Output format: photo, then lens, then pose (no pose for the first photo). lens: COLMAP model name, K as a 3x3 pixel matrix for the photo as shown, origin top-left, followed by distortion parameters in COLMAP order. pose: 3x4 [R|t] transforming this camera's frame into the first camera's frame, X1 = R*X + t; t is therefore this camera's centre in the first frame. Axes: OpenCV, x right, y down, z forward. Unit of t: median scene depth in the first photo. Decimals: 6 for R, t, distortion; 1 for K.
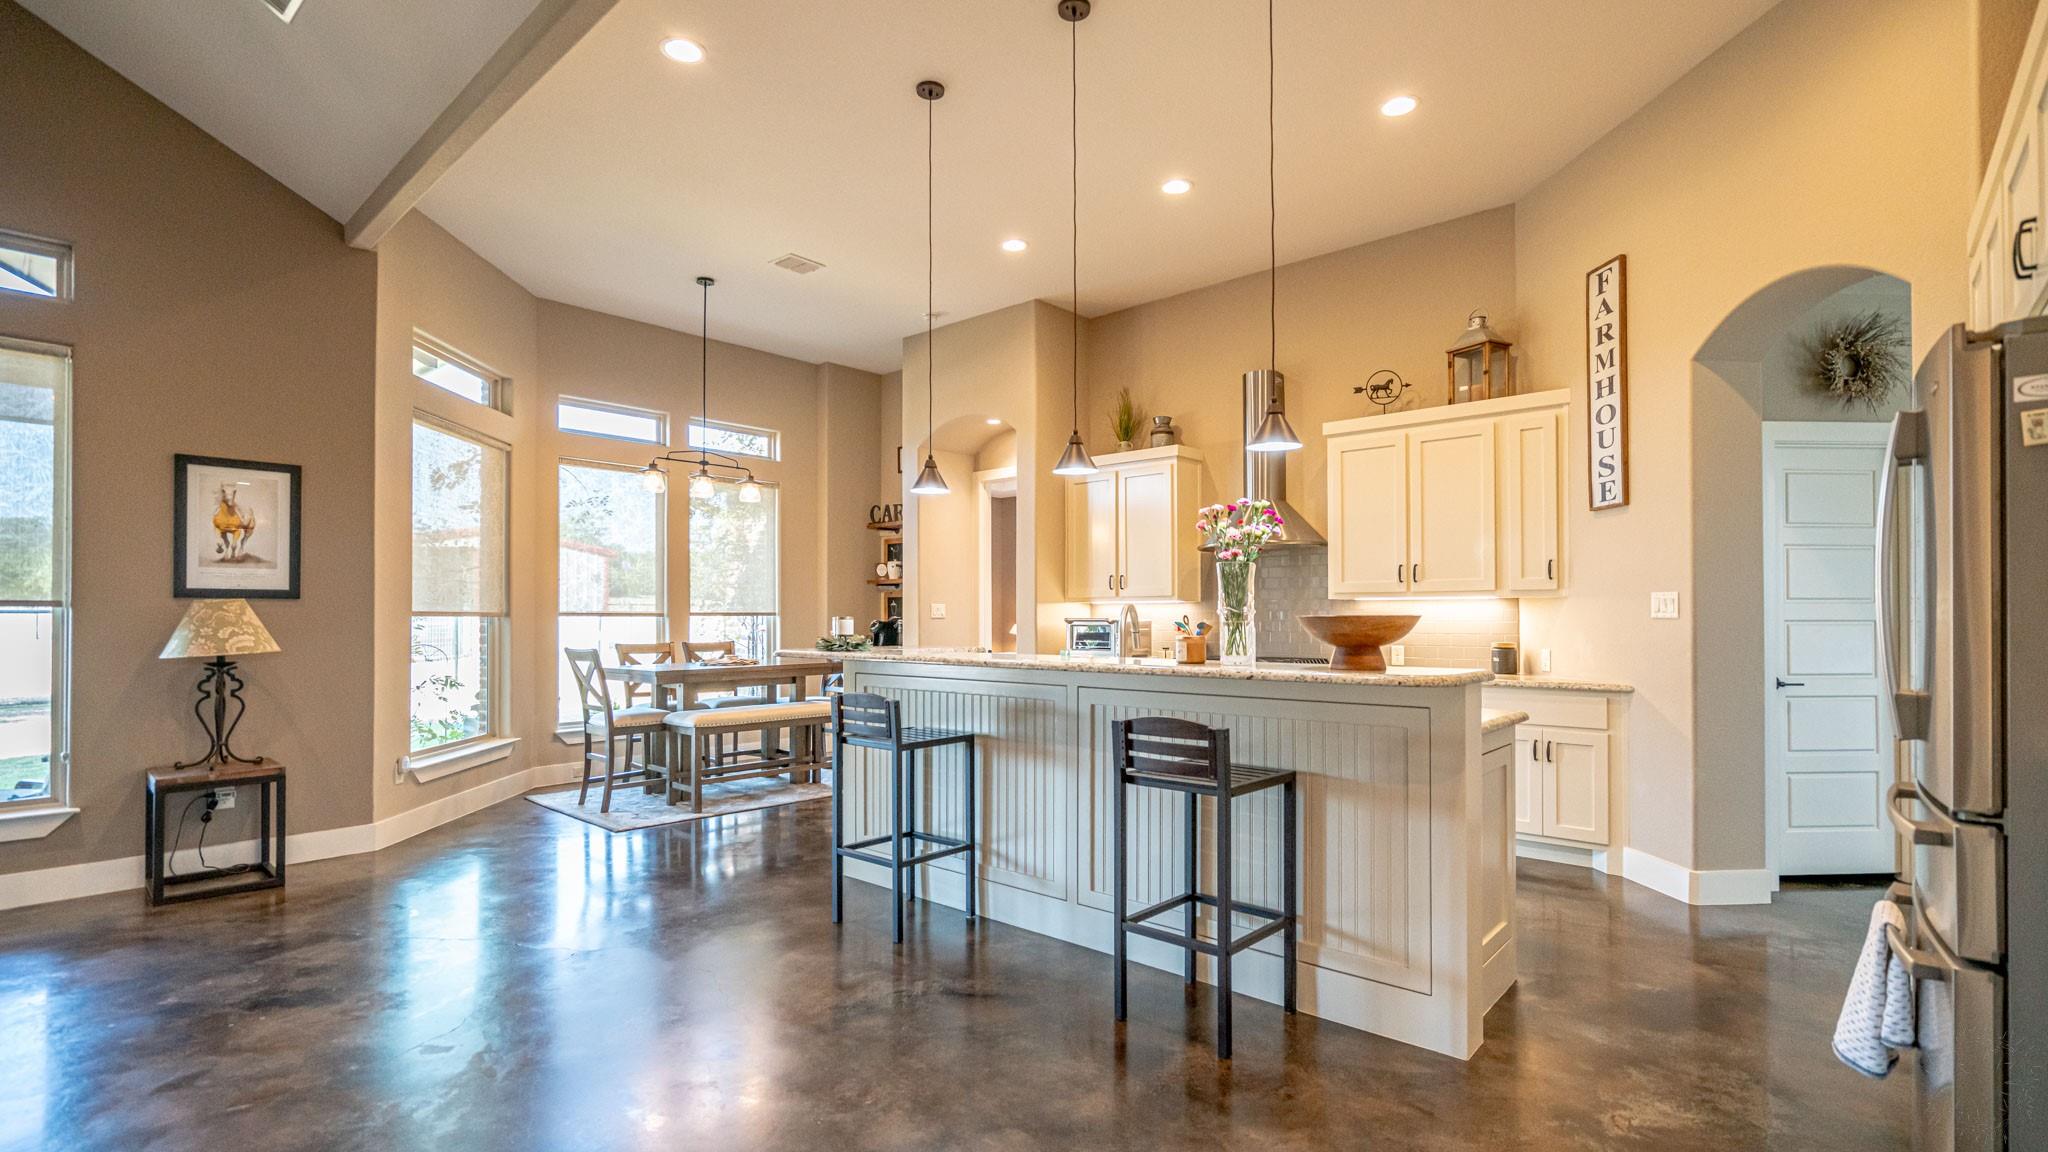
lens RADIAL K [[929.2, 0, 1018.9], [0, 929.2, 596.9], [0, 0, 1]] dist [-0.017138, 0.004755]
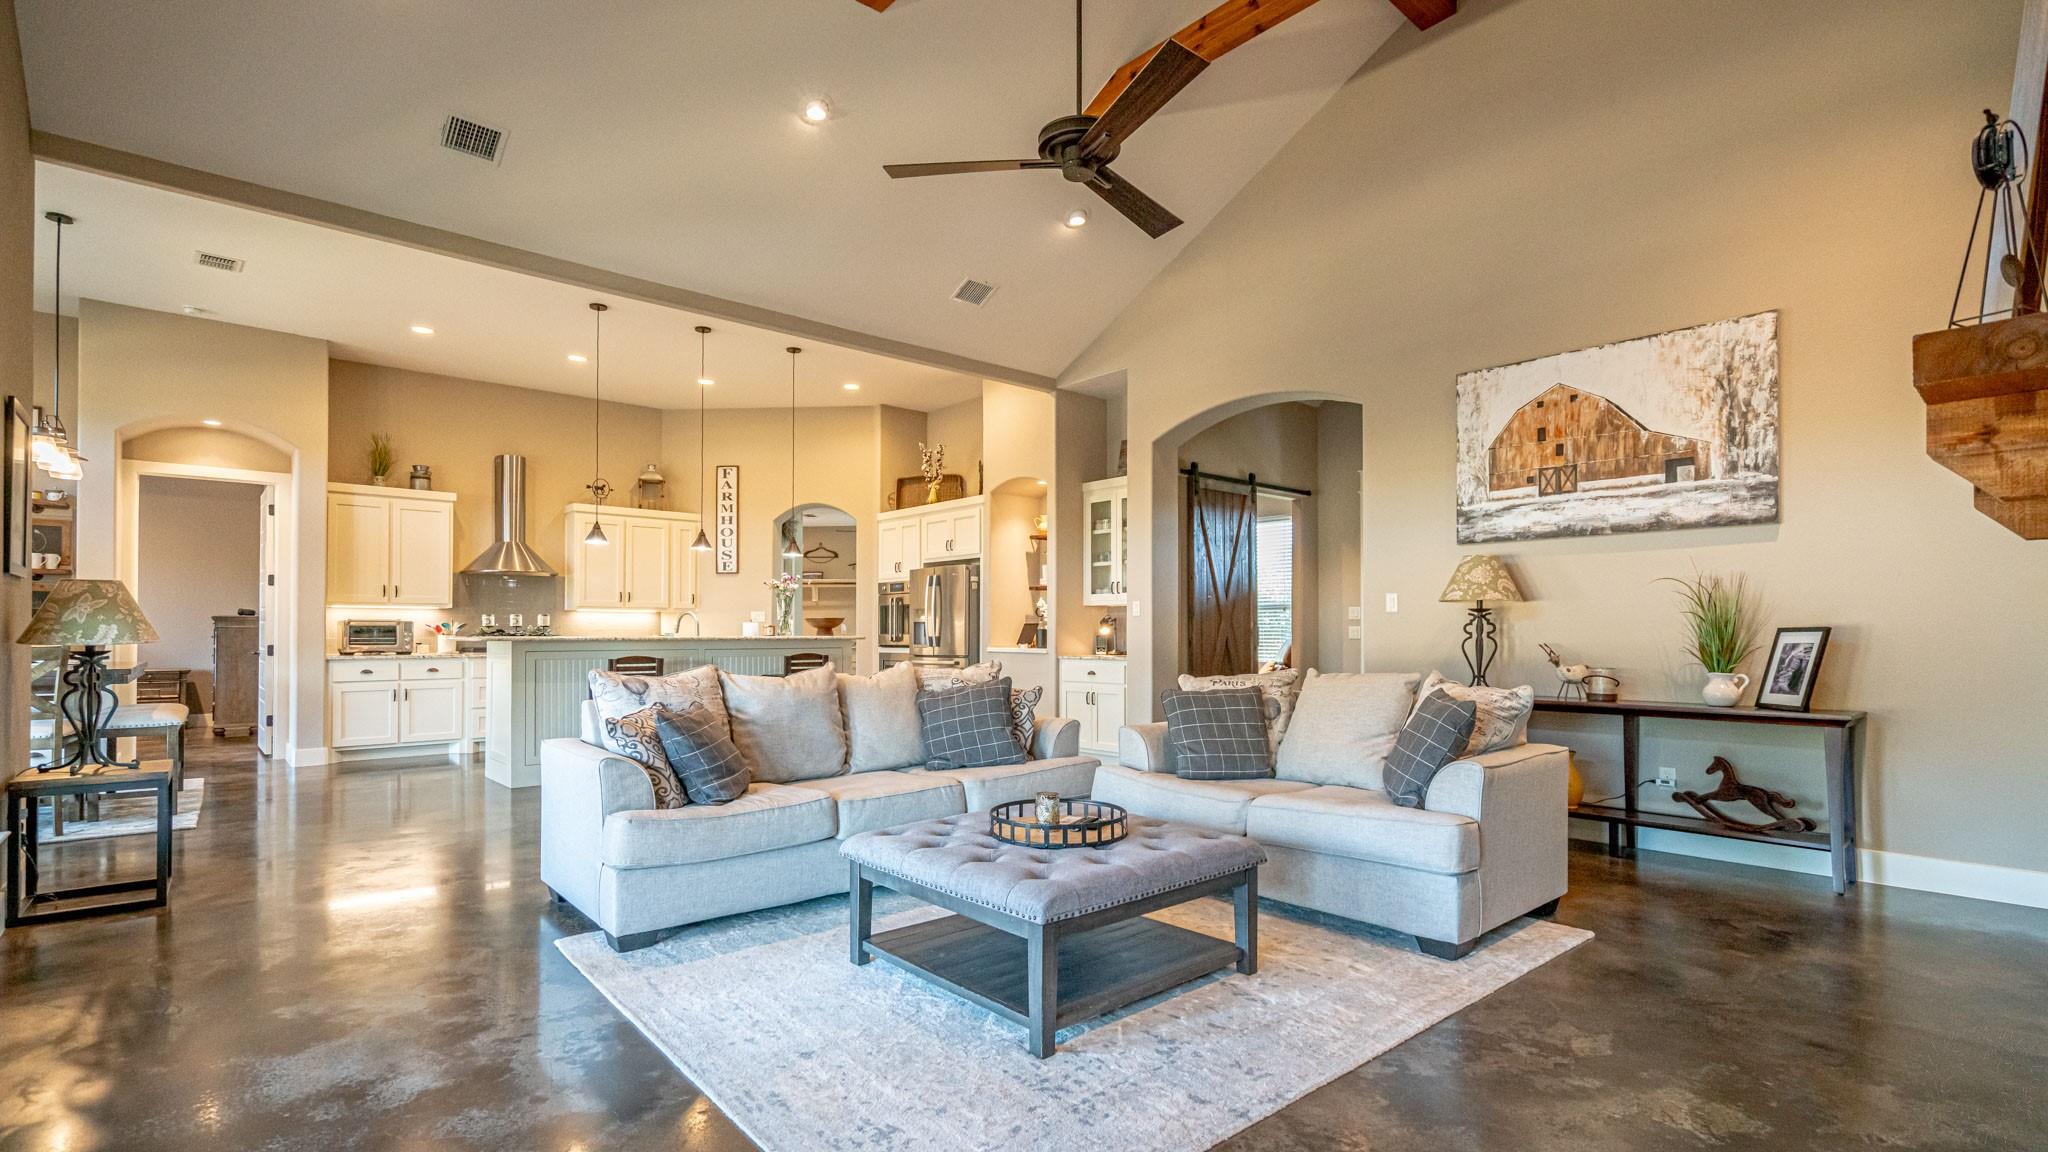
lens RADIAL K [[929.2, 0, 1002.8], [0, 929.2, 635.1], [0, 0, 1]] dist [-0.017138, 0.004755]
pose [[0.112943, -0.006207, 0.993582, -1.309622], [-0.022157, 0.999716, 0.008764, 0.017751], [-0.993354, -0.023005, 0.112774, 0.049860]]
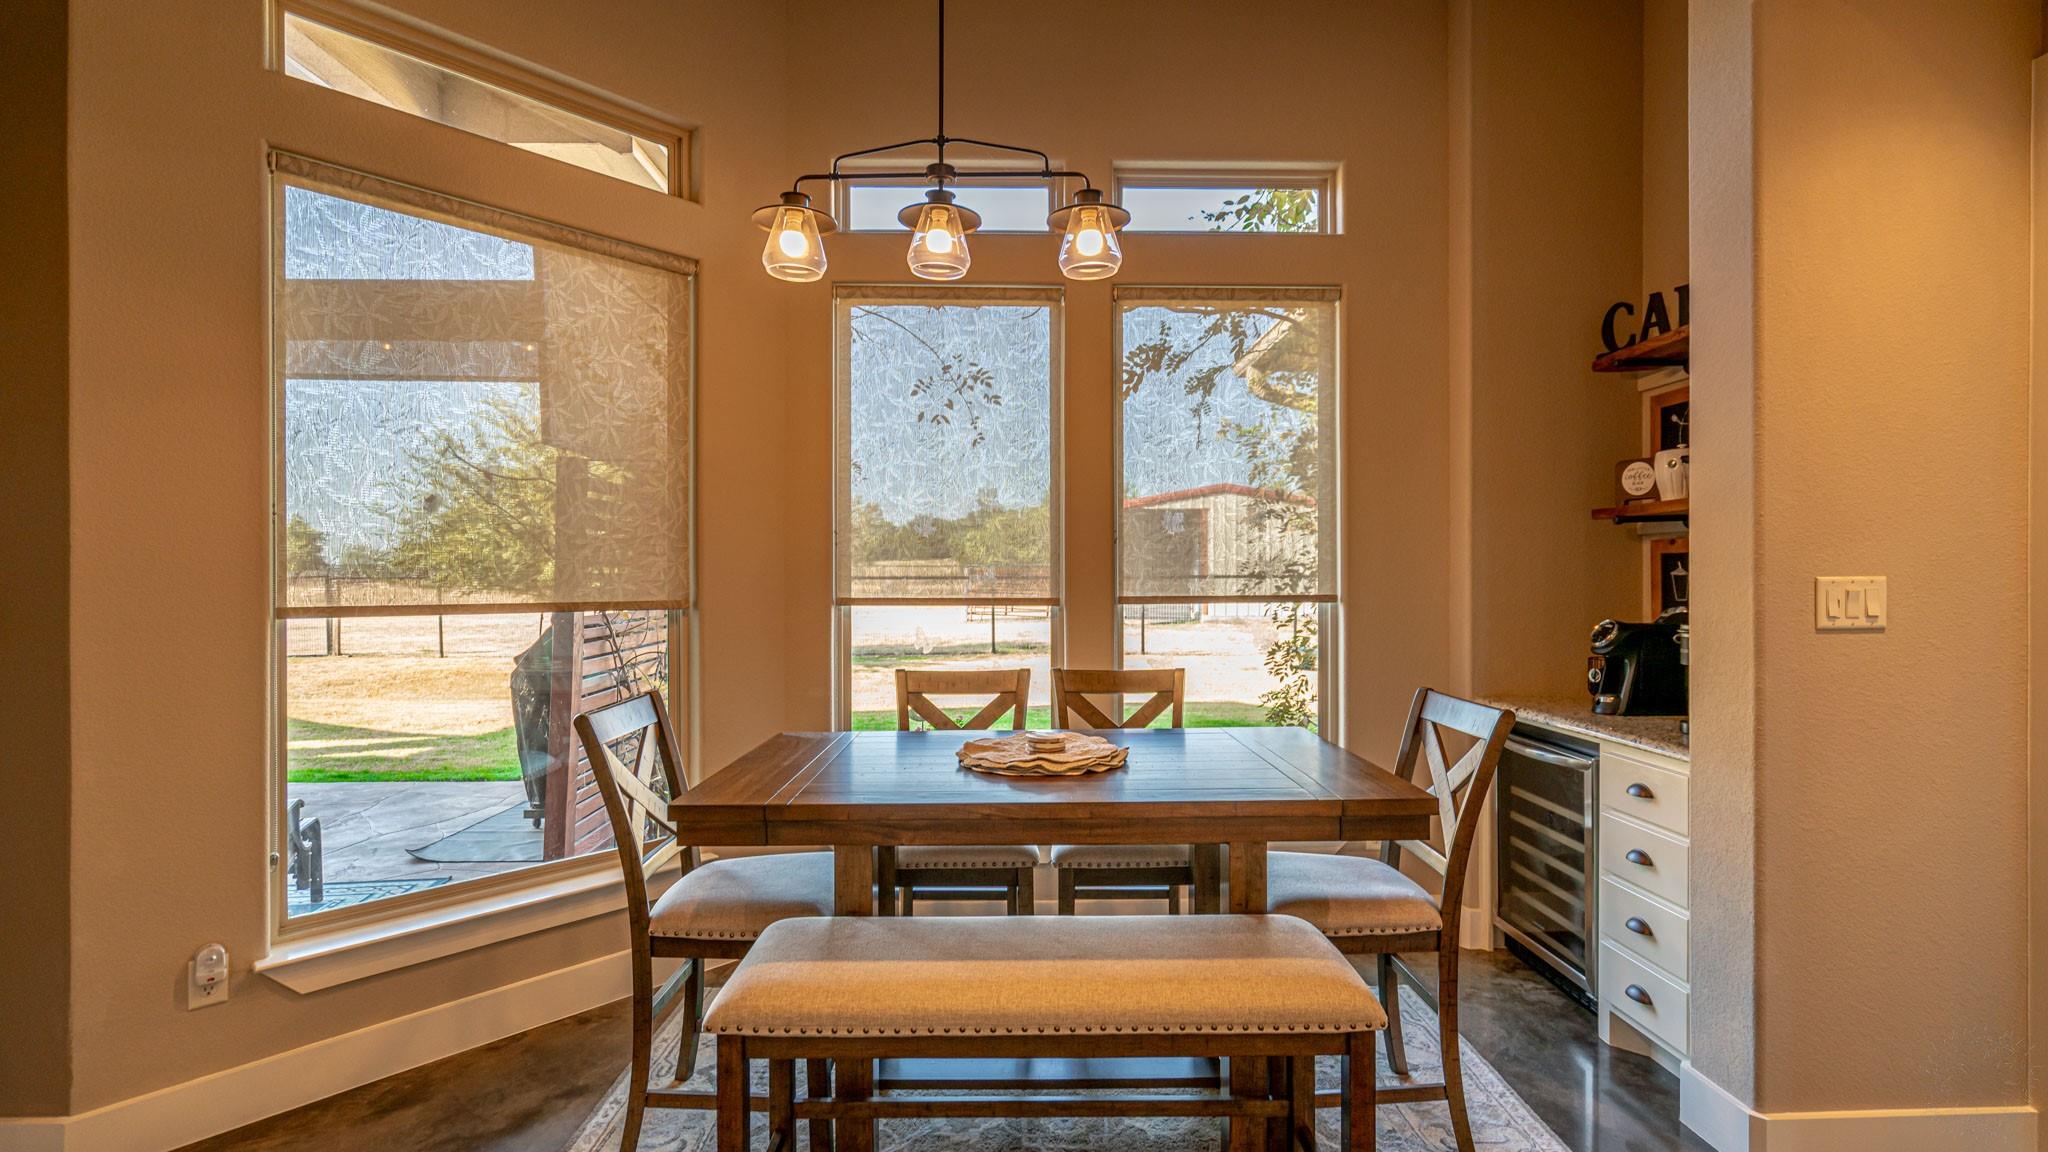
lens RADIAL K [[929.2, 0, 1023.8], [0, 929.2, 568.2], [0, 0, 1]] dist [-0.017138, 0.004755]
pose [[0.690948, -0.006770, -0.722873, -0.087984], [0.016657, 0.999840, 0.006557, -0.000799], [0.722713, -0.016572, 0.690950, 0.949718]]
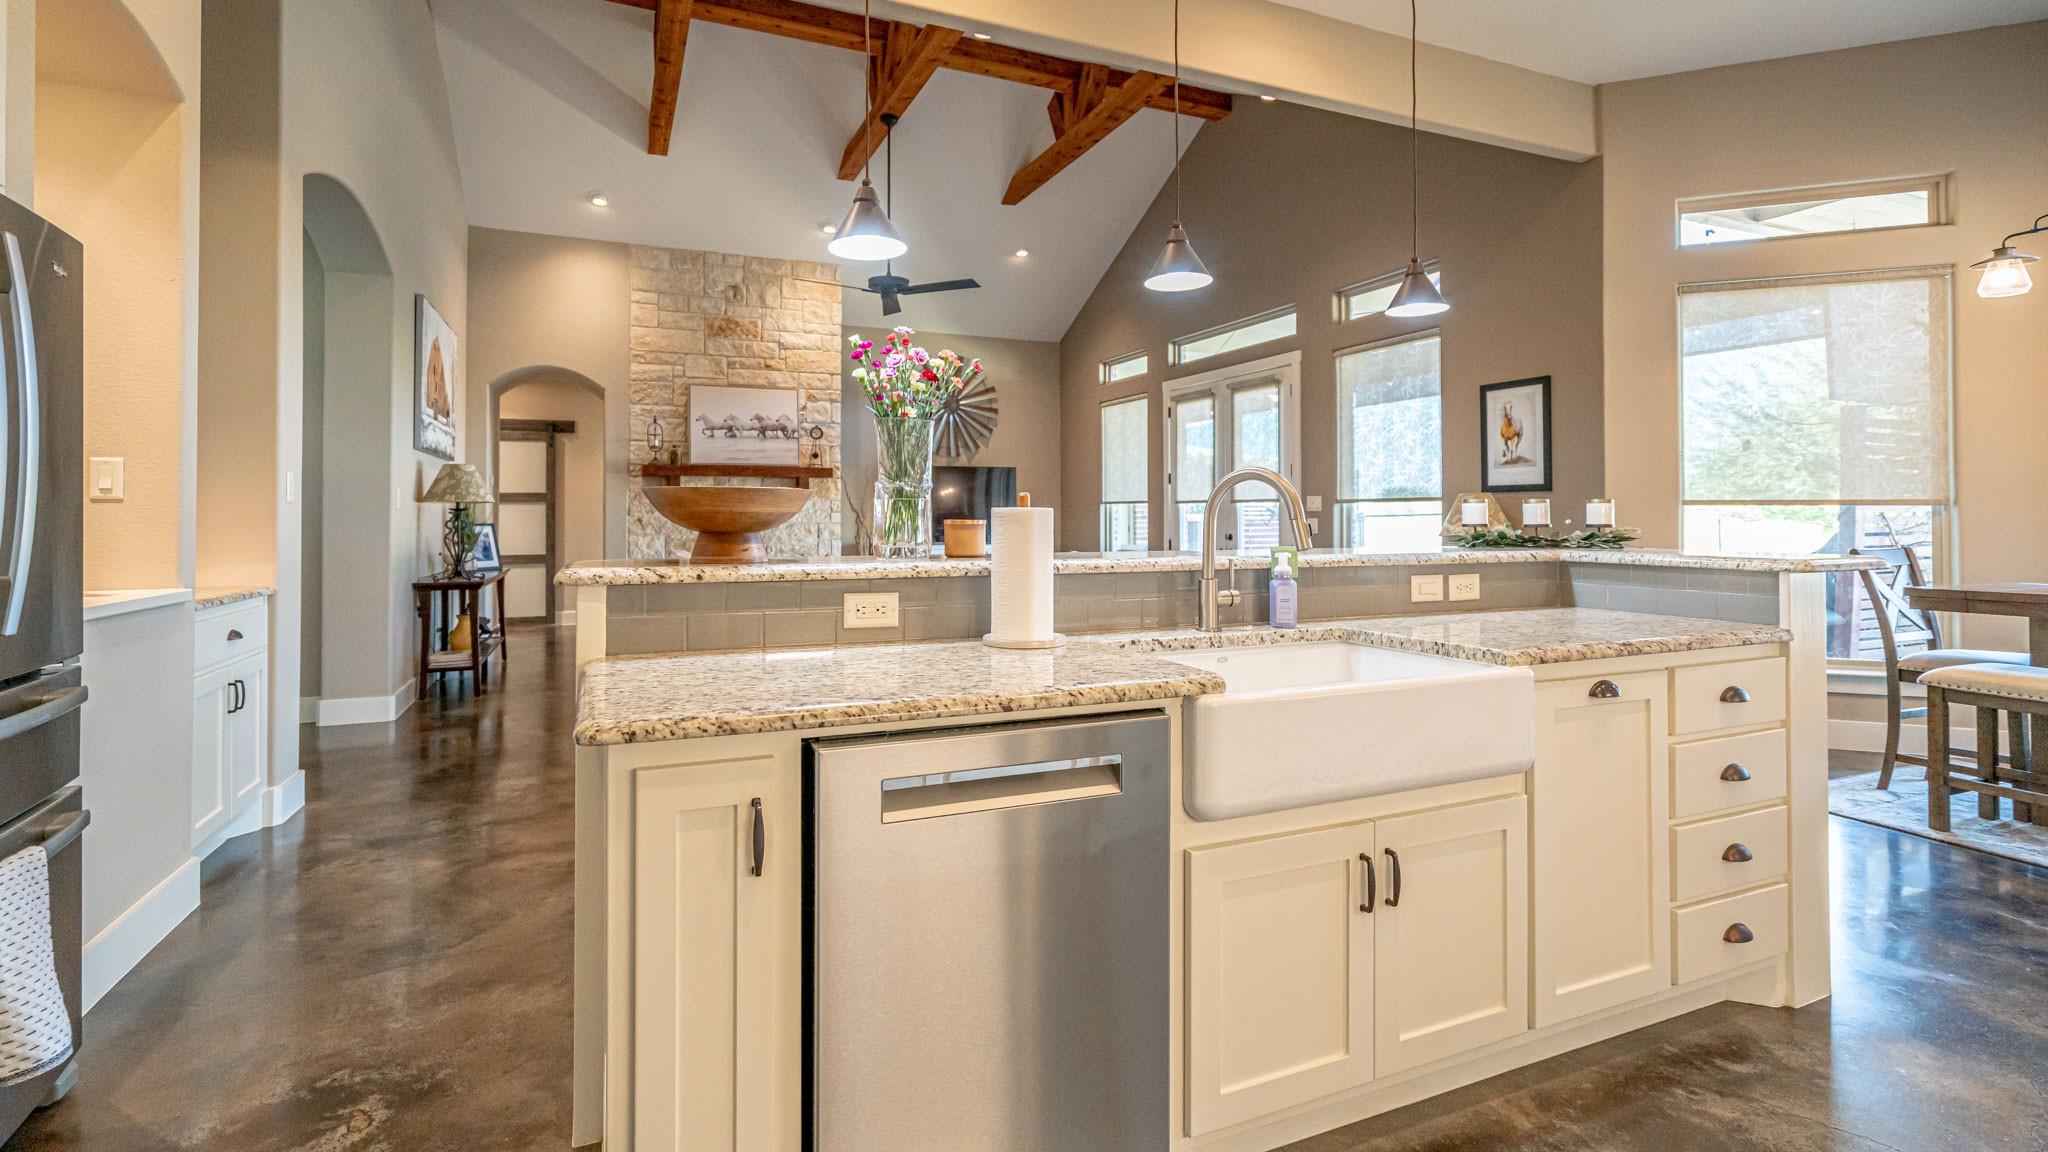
lens RADIAL K [[929.2, 0, 1020.7], [0, 929.2, 509.1], [0, 0, 1]] dist [-0.017138, 0.004755]
pose [[-0.423892, -0.005229, -0.905698, 0.480718], [0.019293, 0.999704, -0.014801, 0.025366], [0.905507, -0.023748, -0.423666, 0.781925]]
